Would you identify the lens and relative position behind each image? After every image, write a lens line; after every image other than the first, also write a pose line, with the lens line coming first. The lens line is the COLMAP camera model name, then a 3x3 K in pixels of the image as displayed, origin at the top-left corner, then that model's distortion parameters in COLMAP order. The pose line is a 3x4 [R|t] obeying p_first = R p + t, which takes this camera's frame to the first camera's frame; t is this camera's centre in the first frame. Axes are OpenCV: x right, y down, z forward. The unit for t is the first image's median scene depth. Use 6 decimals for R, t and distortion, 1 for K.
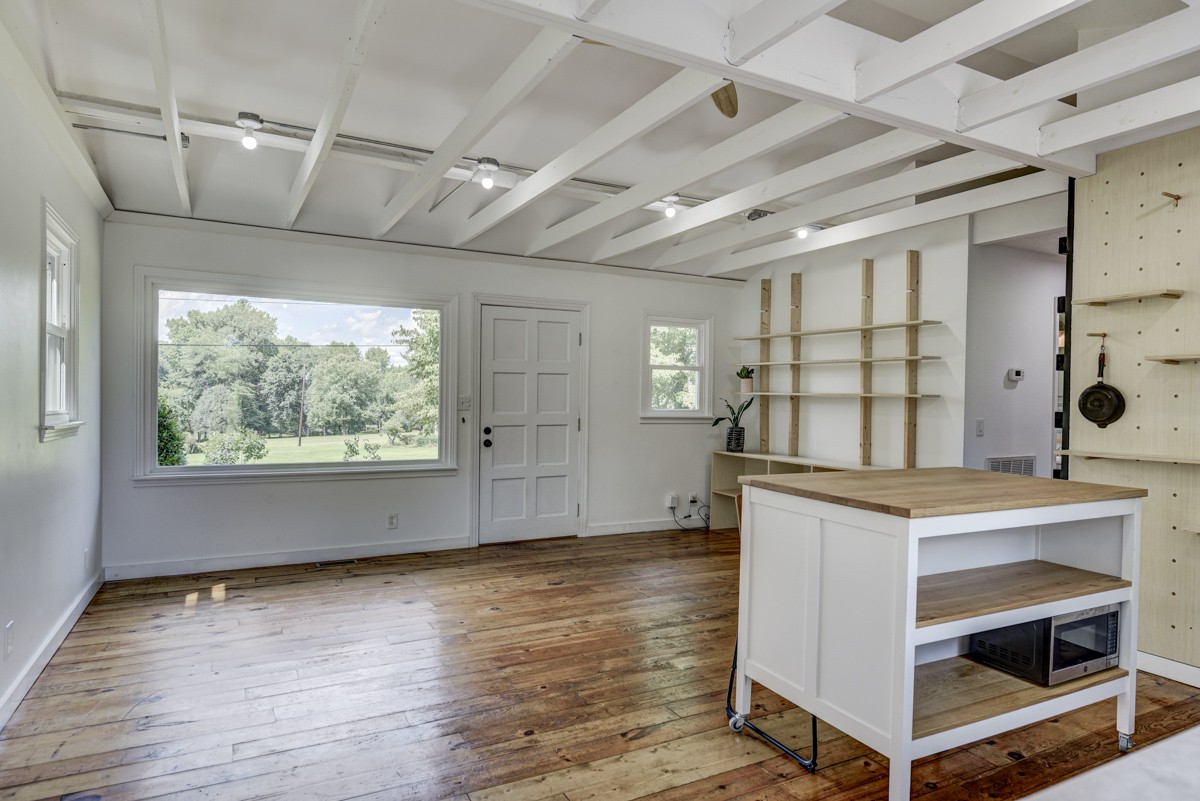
lens RADIAL K [[721.5, 0, 601.8], [0, 721.5, 412.0], [0, 0, 1]] dist [0.001806, 0.000309]
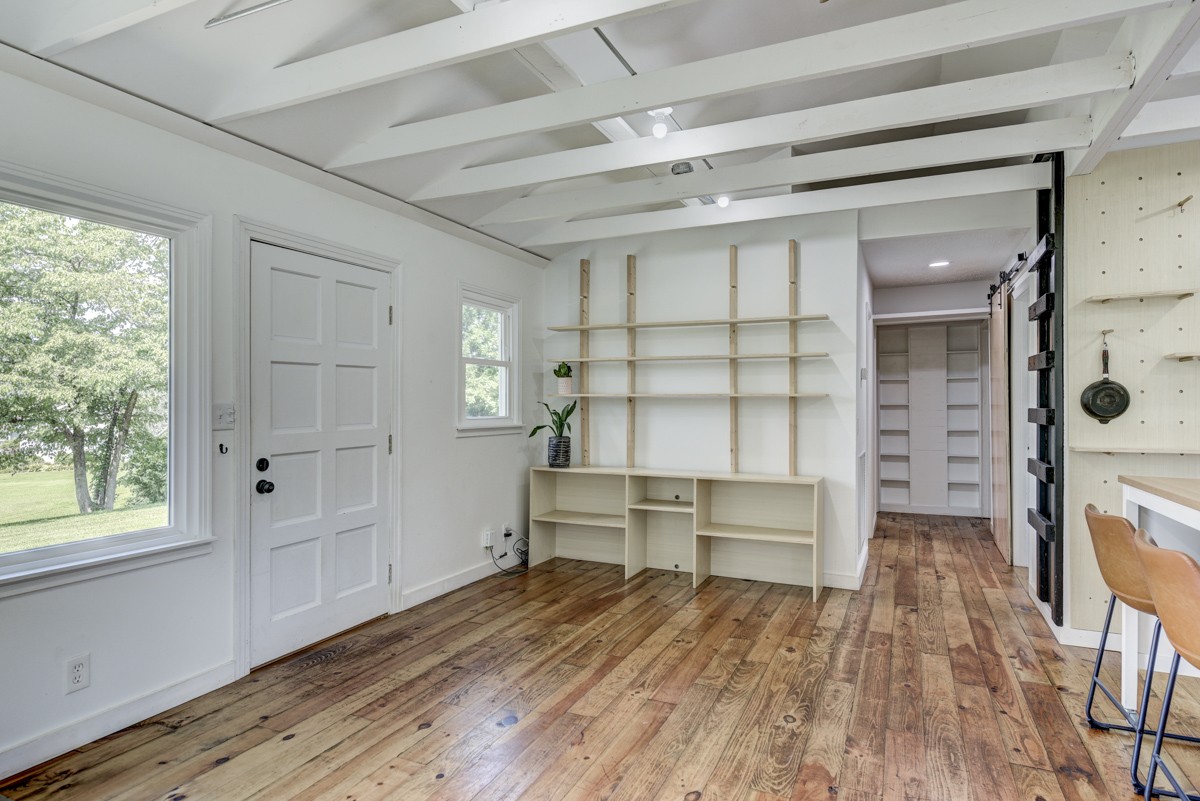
lens RADIAL K [[667.8, 0, 601.3], [0, 667.8, 405.5], [0, 0, 1]] dist [0.001611, 0.001783]
pose [[0.787828, -0.017948, 0.615634, -0.270880], [0.026306, 0.999644, -0.004520, -0.010874], [-0.615333, 0.019756, 0.788019, 0.423069]]
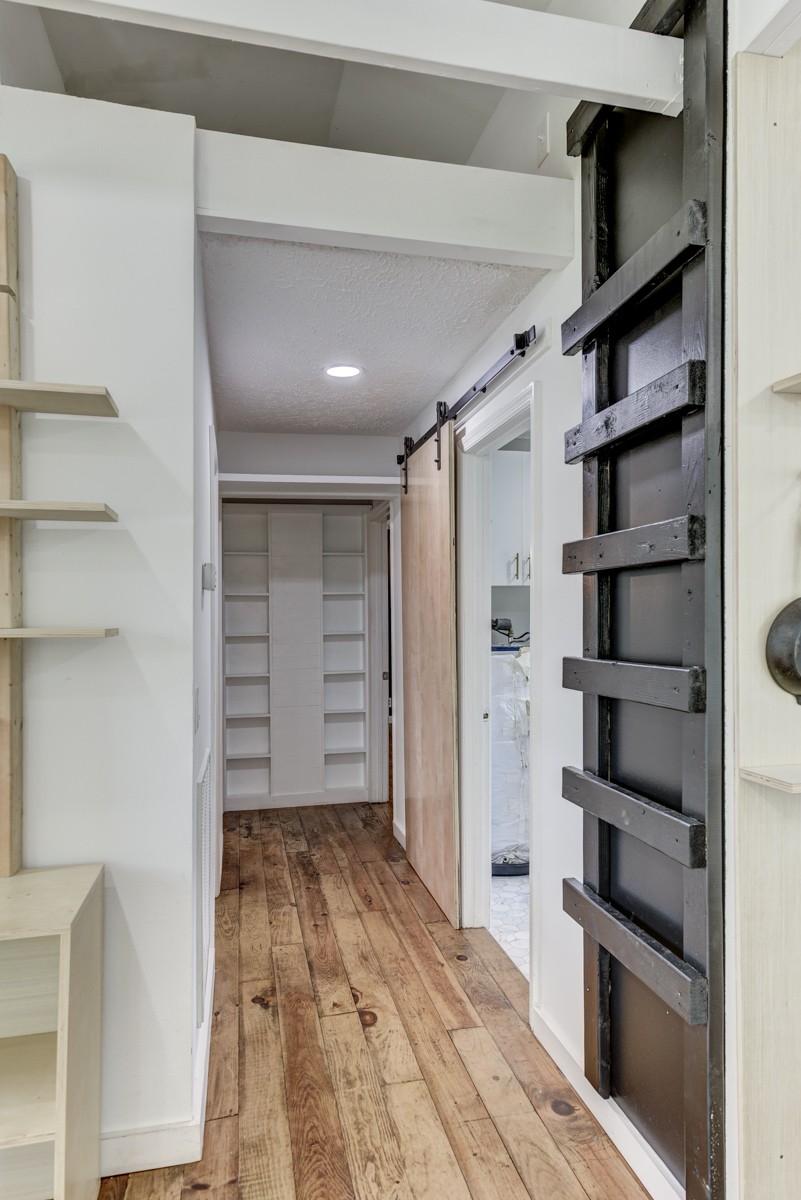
lens RADIAL K [[721.5, 0, 400.5], [0, 721.5, 600.0], [0, 0, 1]] dist [0.001806, 0.000309]
pose [[0.248880, 0.009794, 0.968485, 0.152256], [0.033912, 0.999248, -0.018820, -0.022258], [-0.967940, 0.037527, 0.248361, 0.681969]]
